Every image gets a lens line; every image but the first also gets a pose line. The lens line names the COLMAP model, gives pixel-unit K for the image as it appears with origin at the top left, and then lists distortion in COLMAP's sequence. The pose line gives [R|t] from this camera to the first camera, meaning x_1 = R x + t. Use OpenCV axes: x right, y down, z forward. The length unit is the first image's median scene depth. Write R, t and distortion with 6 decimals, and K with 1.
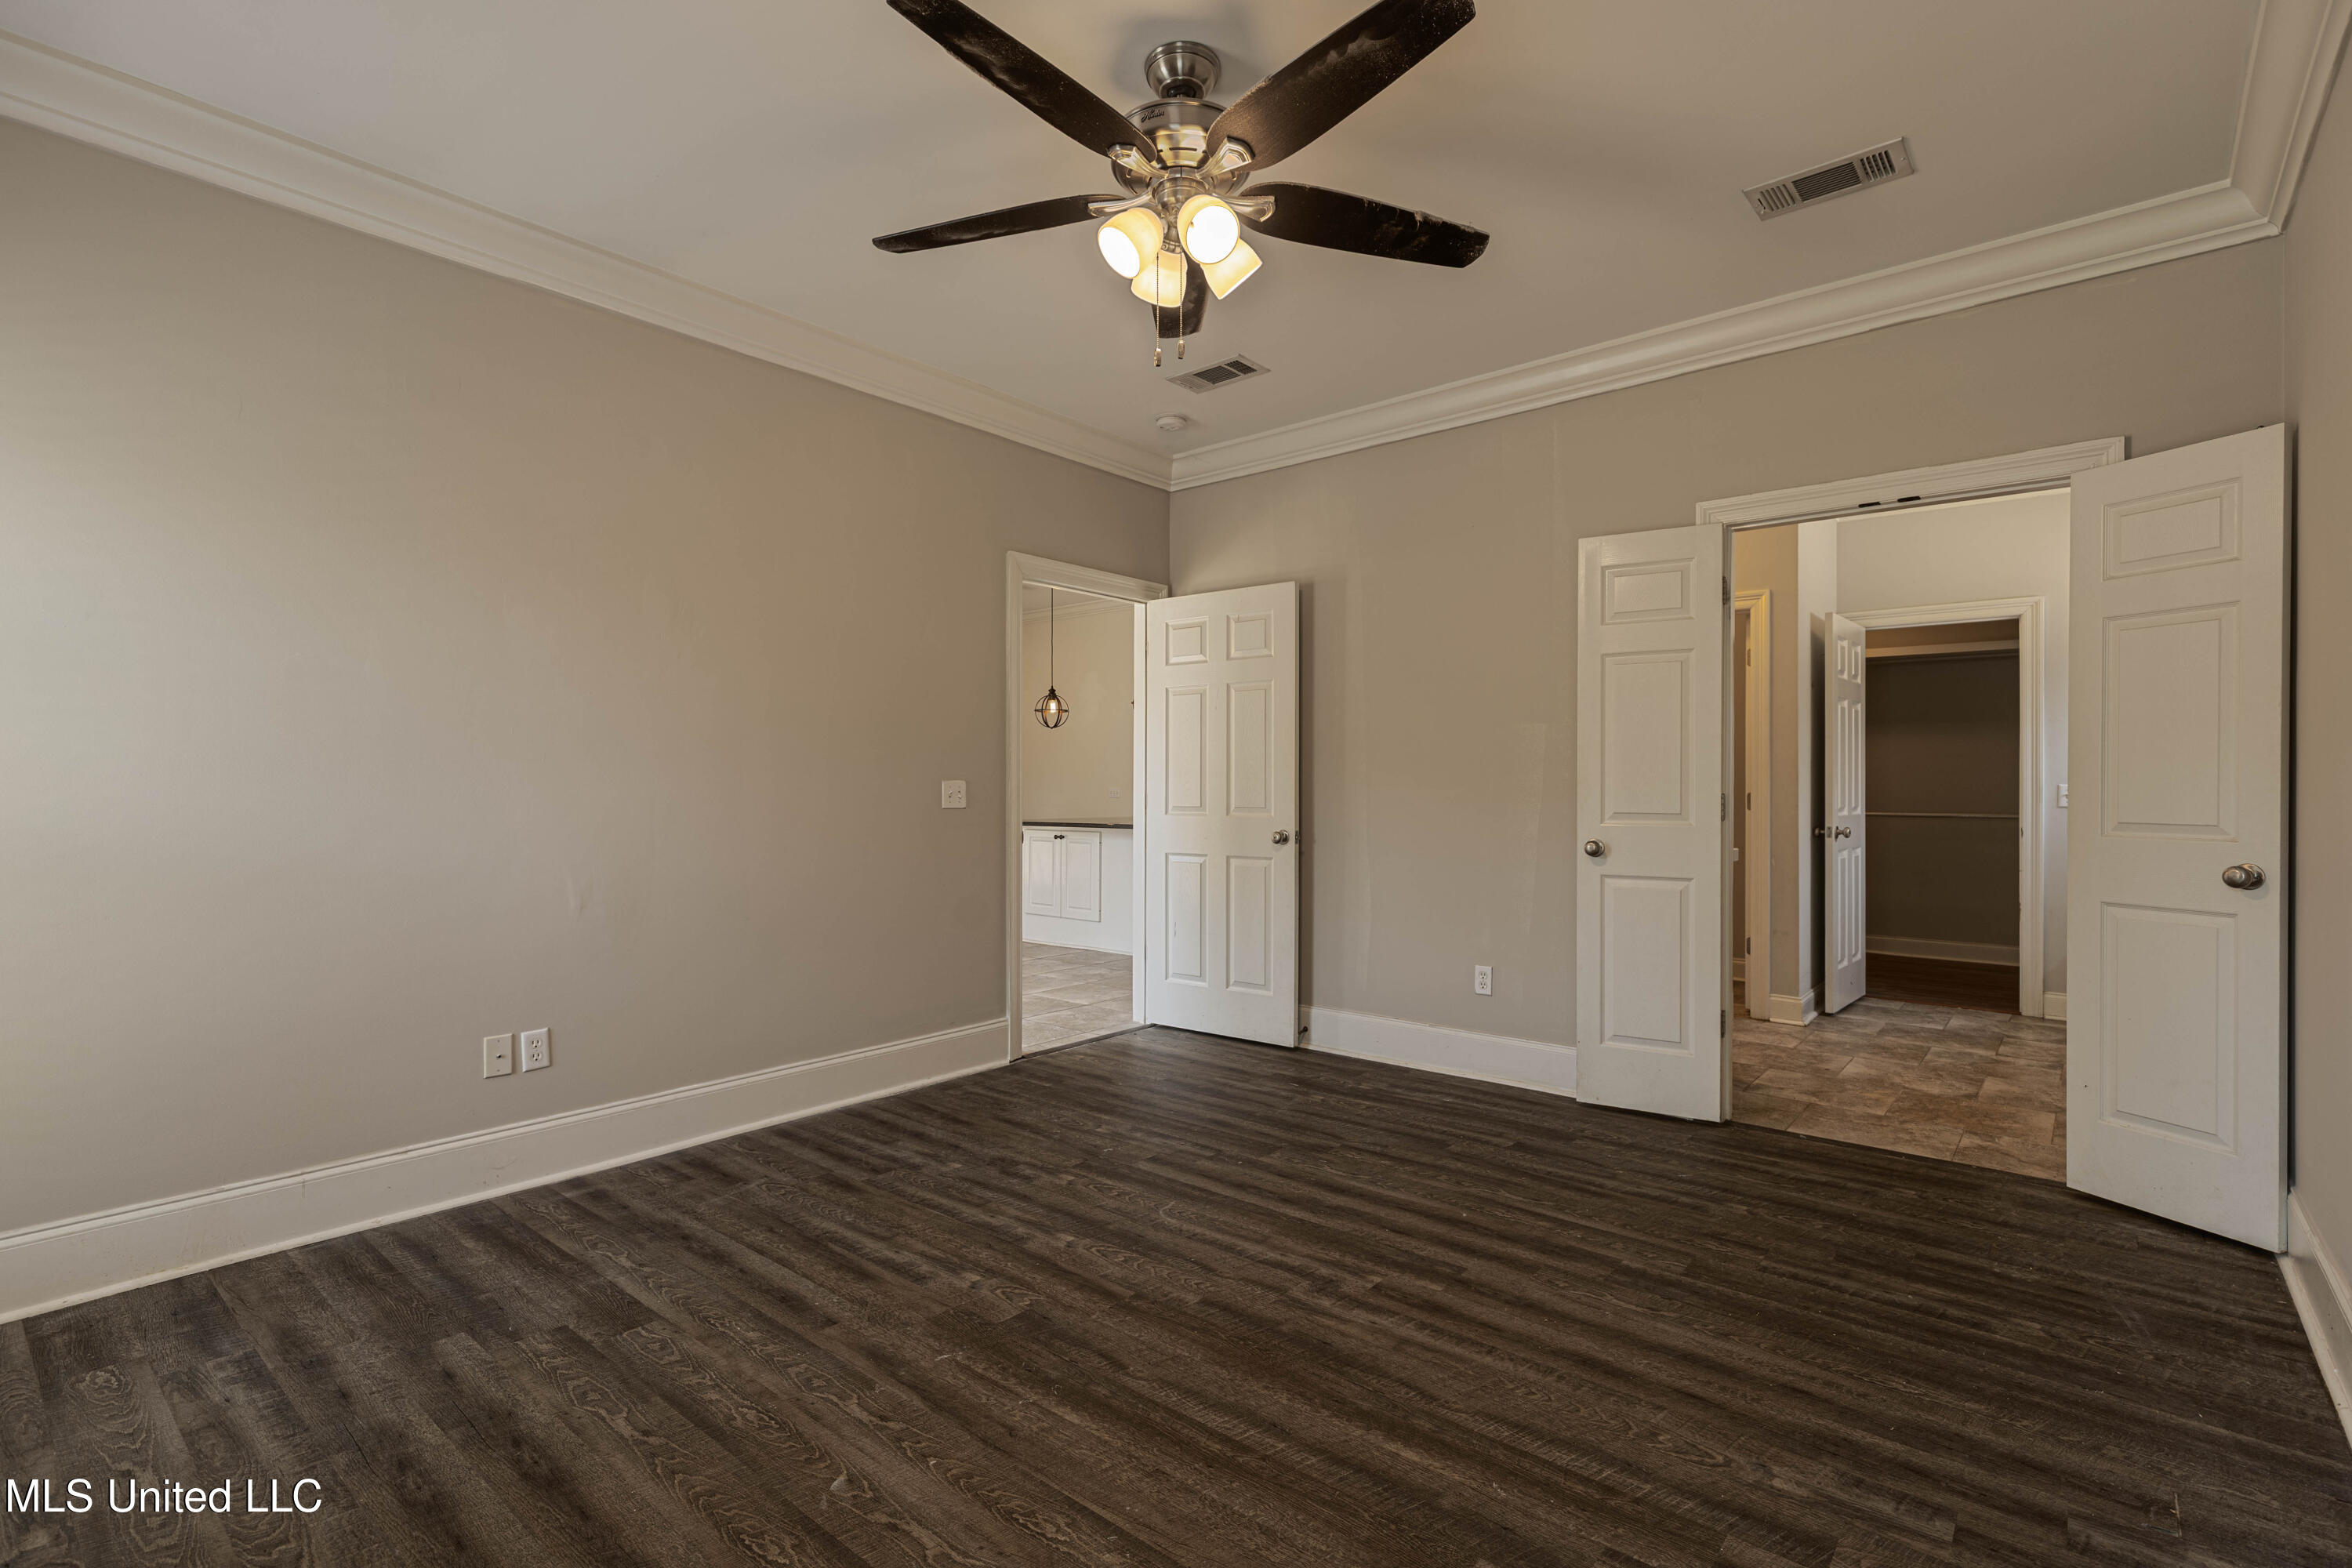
lens RADIAL K [[1073.3, 0, 1171.7], [0, 1073.3, 782.6], [0, 0, 1]] dist [0.015179, -0.003621]
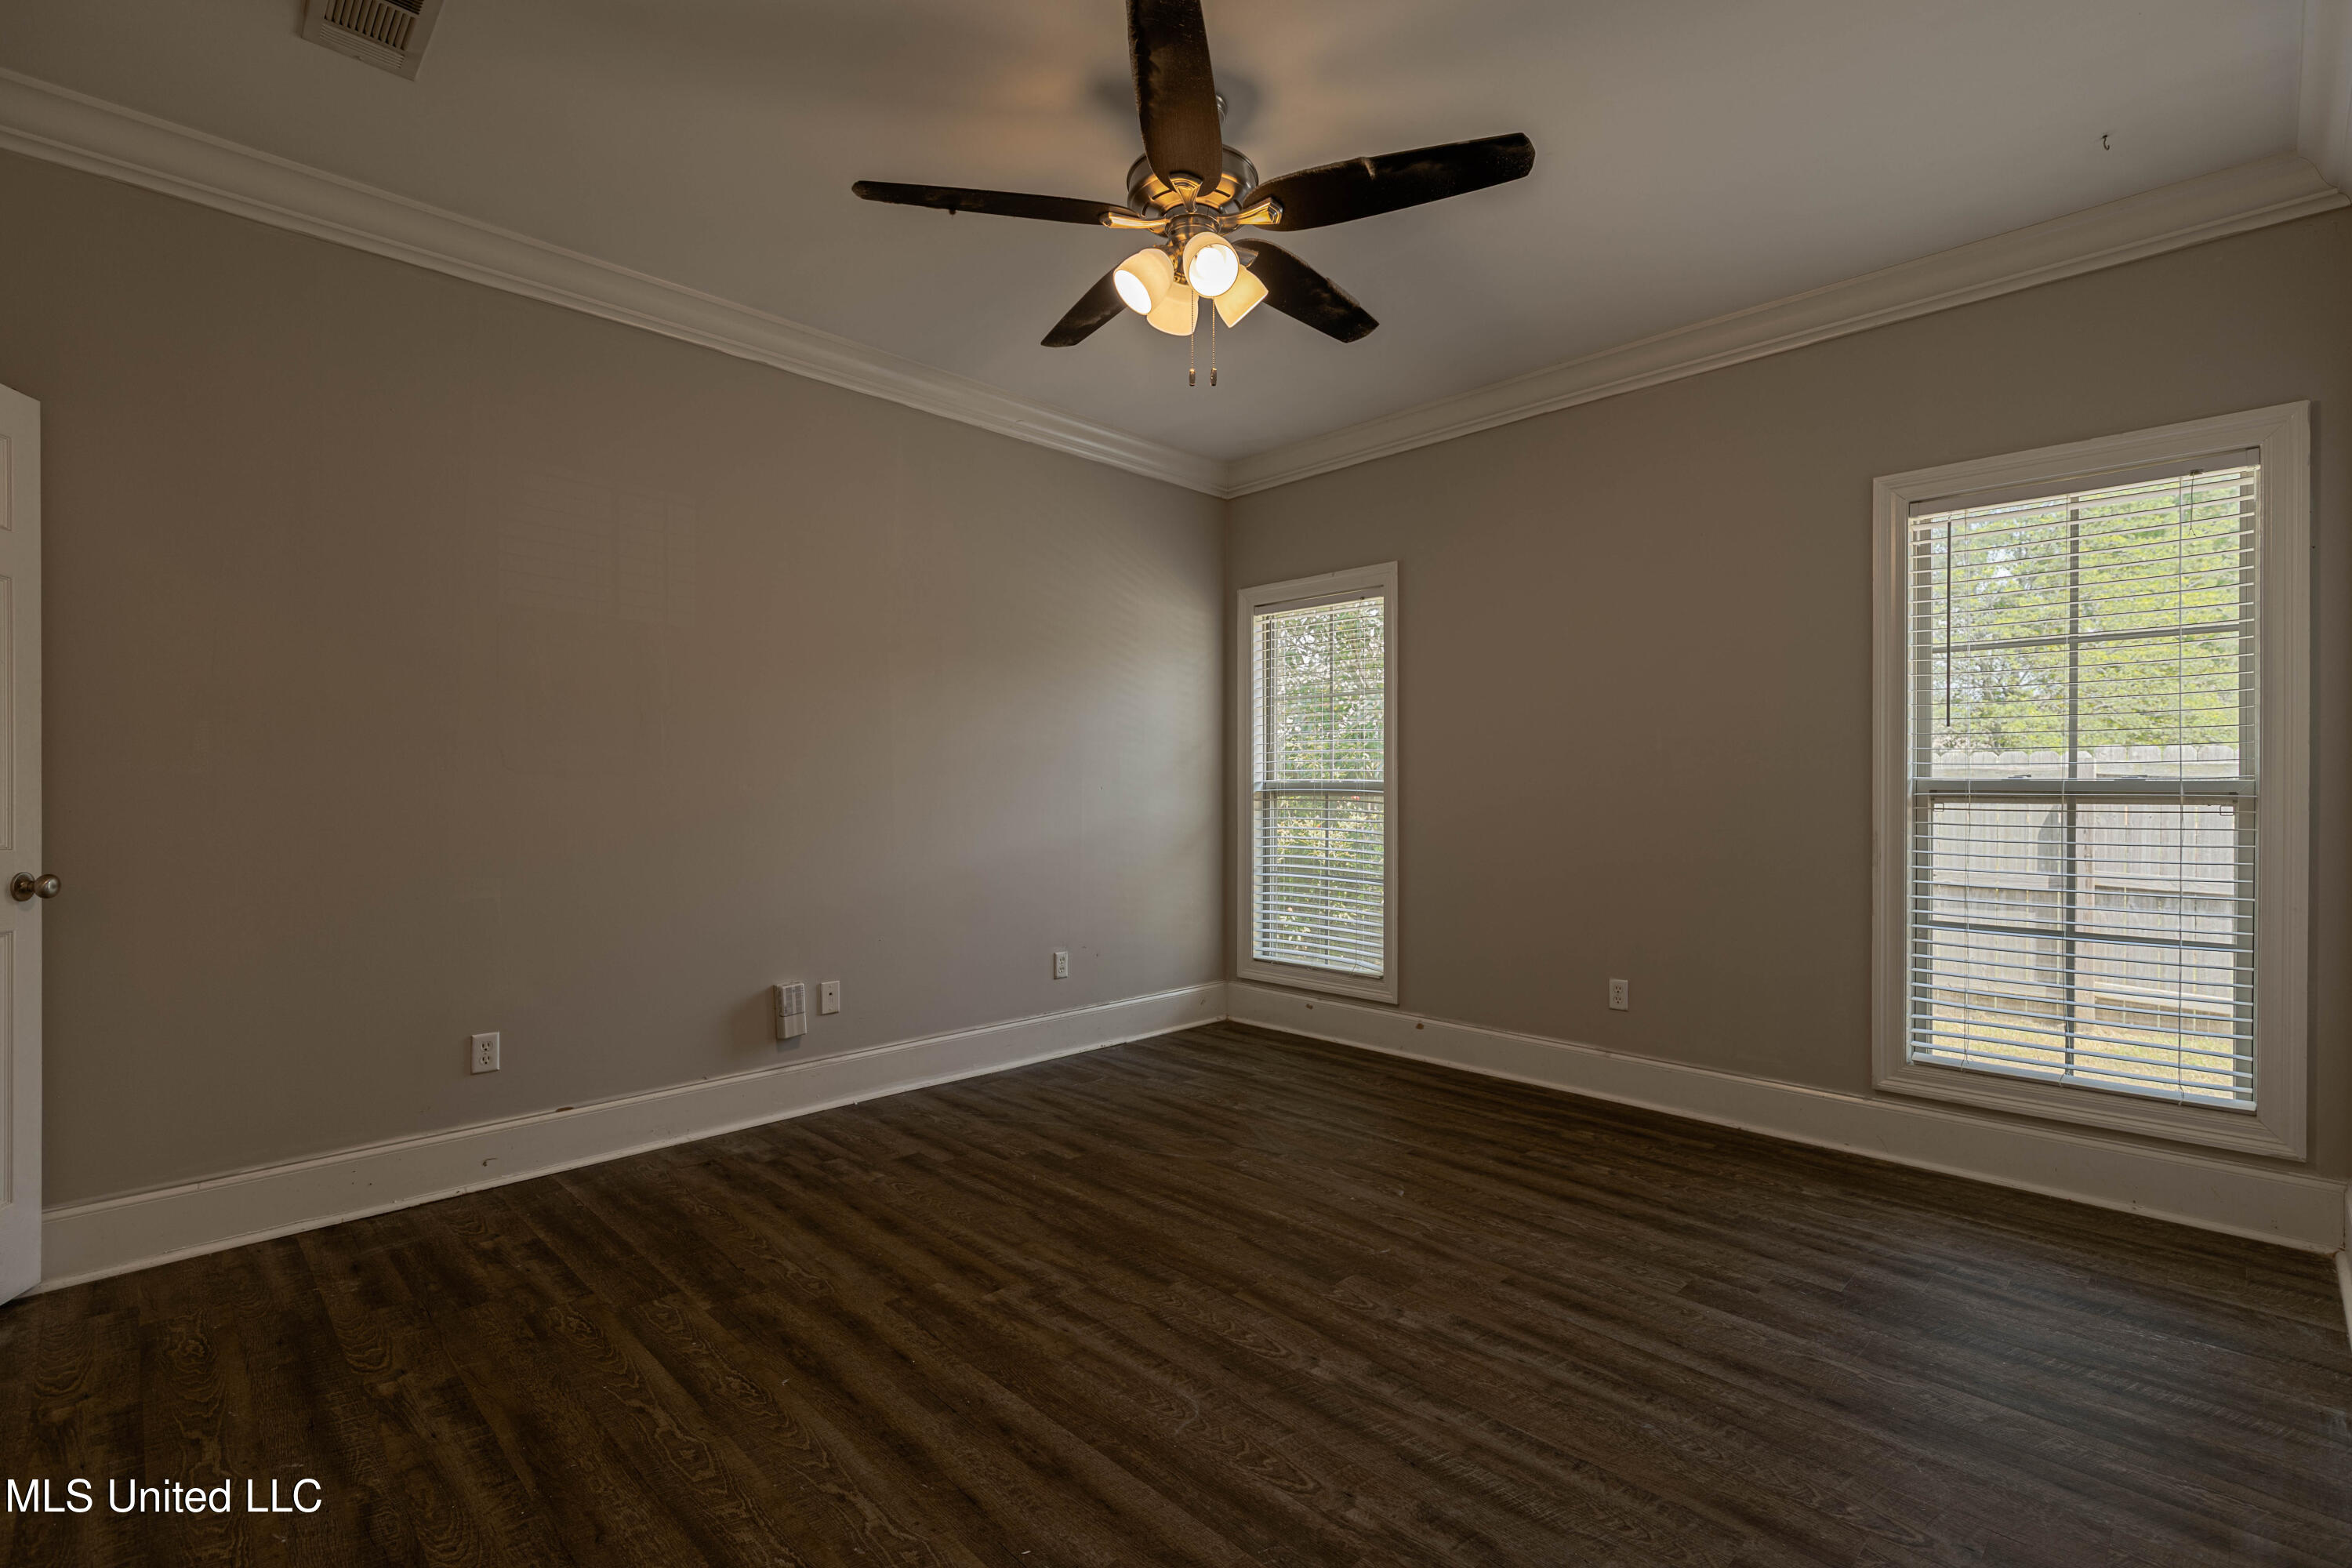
lens RADIAL K [[1073.3, 0, 1174.9], [0, 1073.3, 788.8], [0, 0, 1]] dist [0.015179, -0.003621]
pose [[-0.996527, -0.001056, 0.083262, -0.060971], [-0.001582, 0.999979, -0.006251, 0.001423], [-0.083254, -0.006361, -0.996508, 1.940690]]
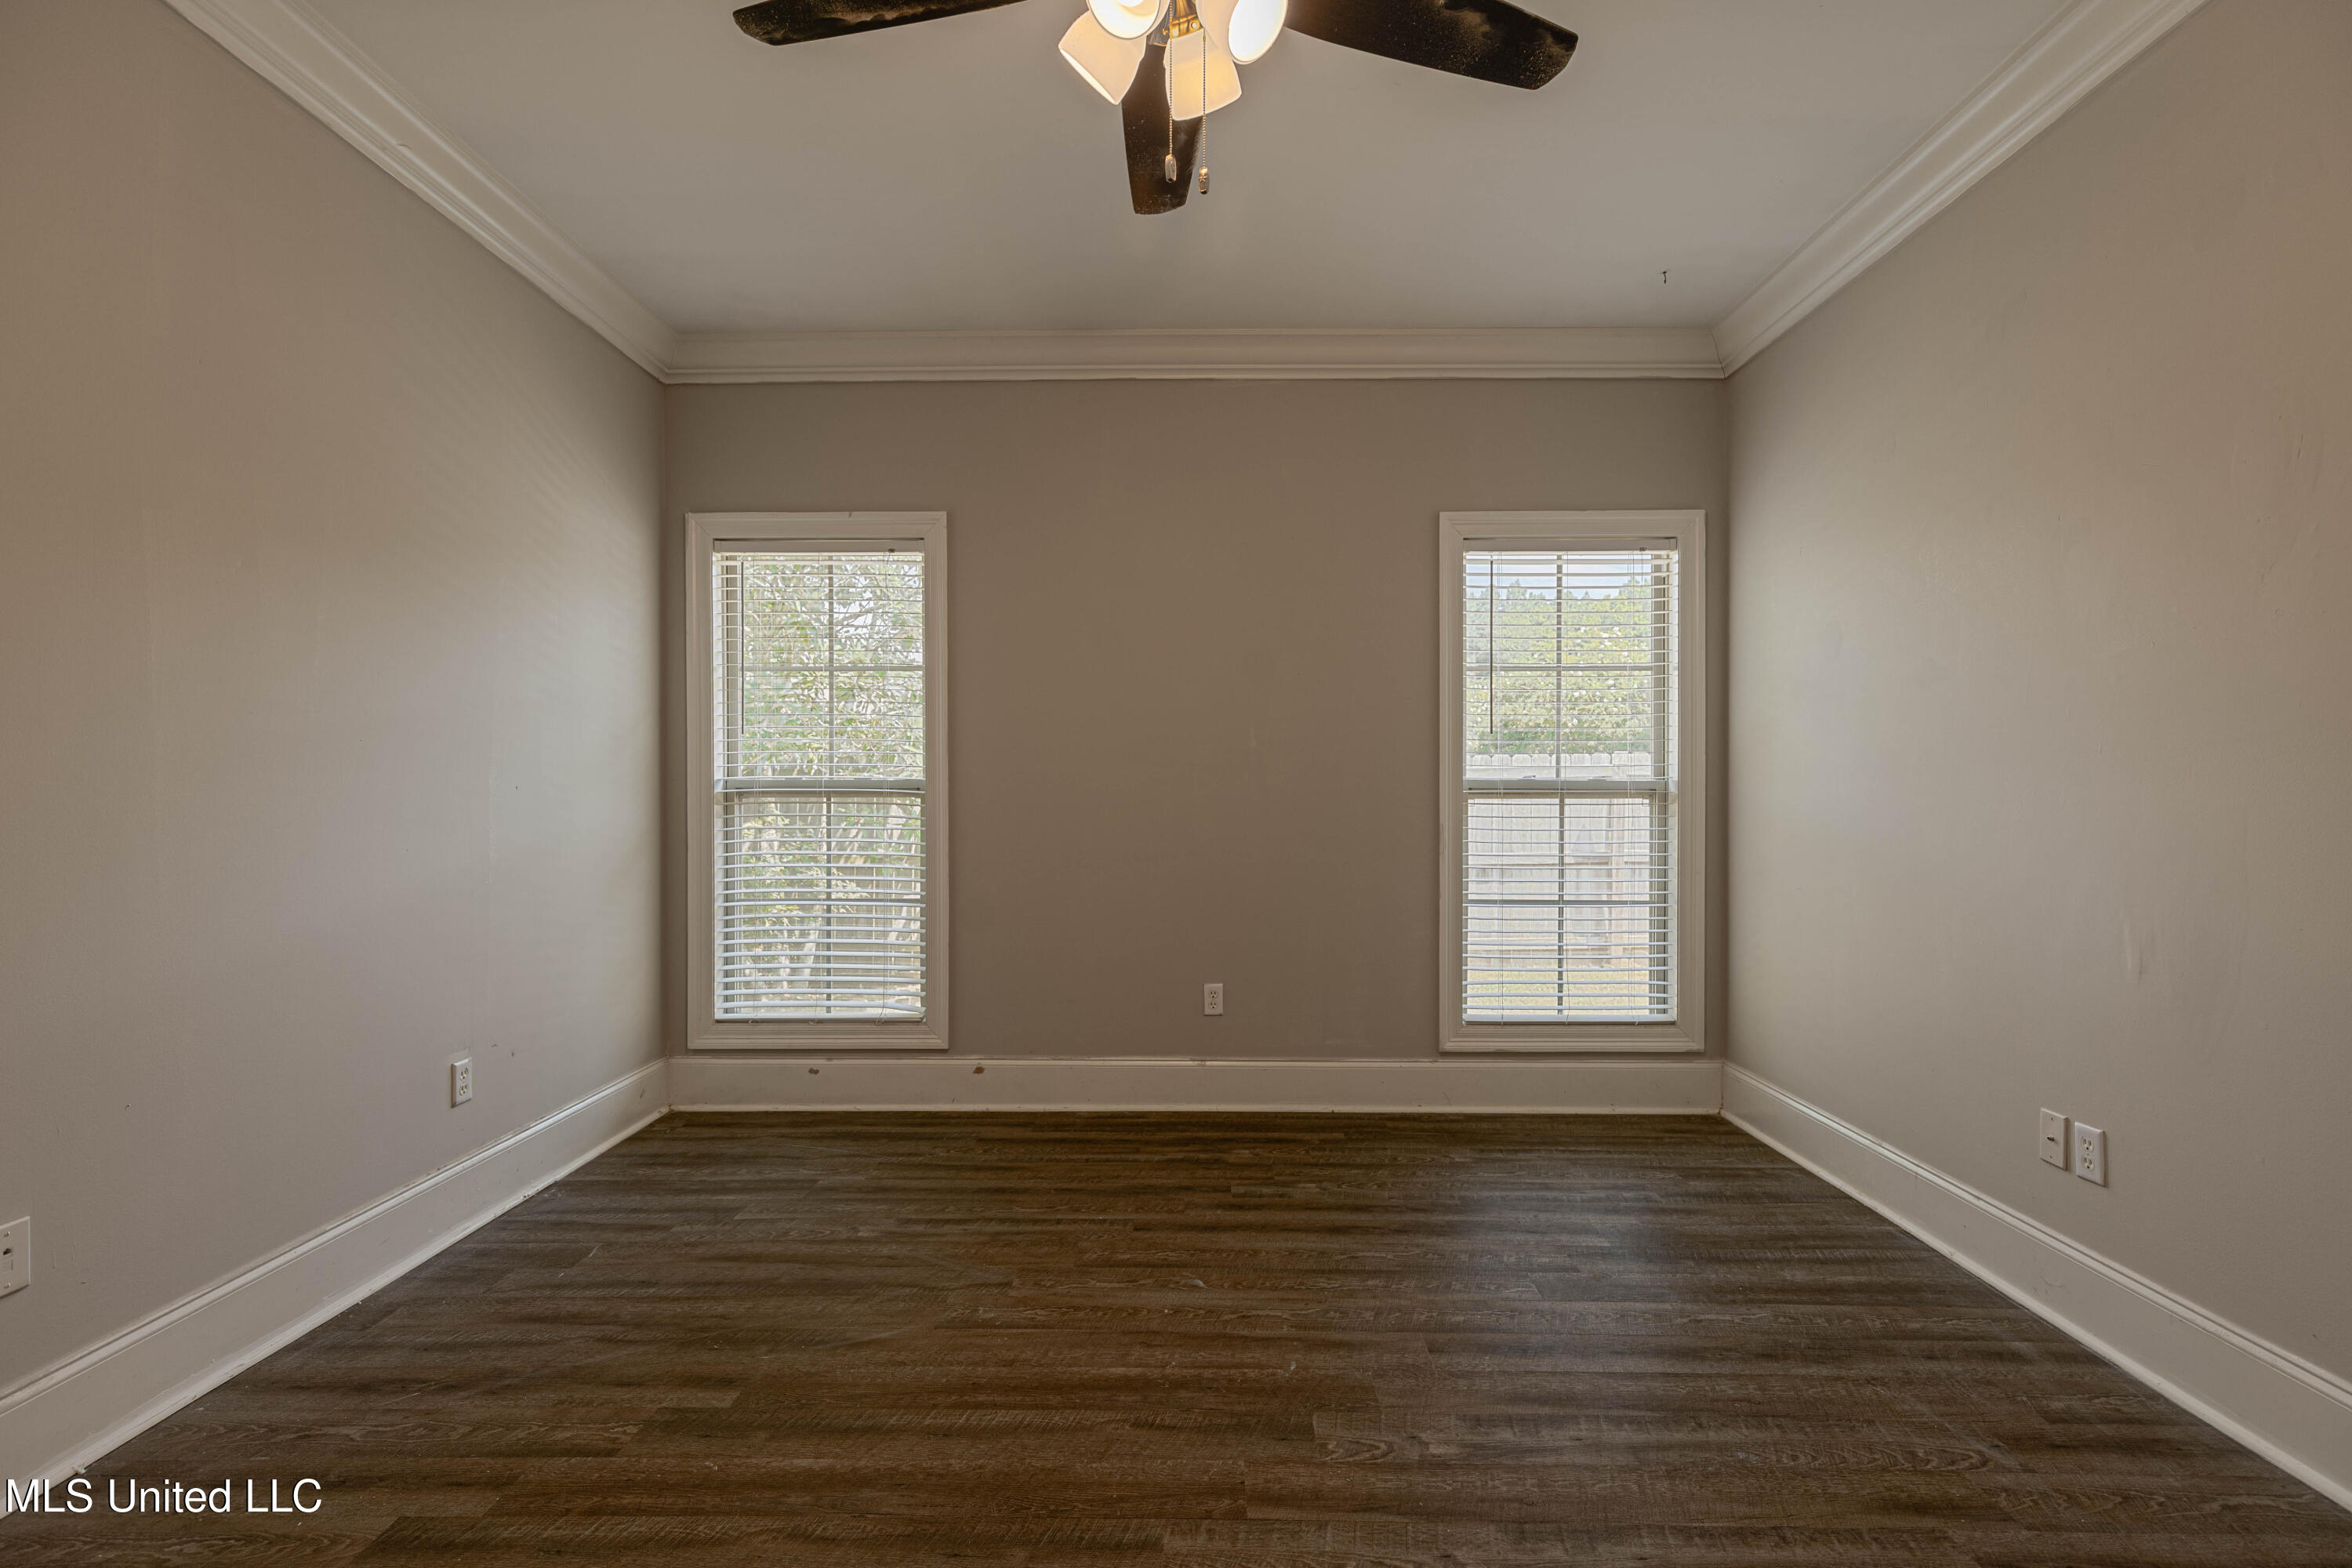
lens RADIAL K [[1073.3, 0, 1193.1], [0, 1073.3, 792.2], [0, 0, 1]] dist [0.015179, -0.003621]
pose [[-0.764824, 0.002071, -0.644236, 0.429063], [0.005590, 0.999979, -0.003421, 0.002248], [0.644215, -0.006218, -0.764819, 1.457925]]
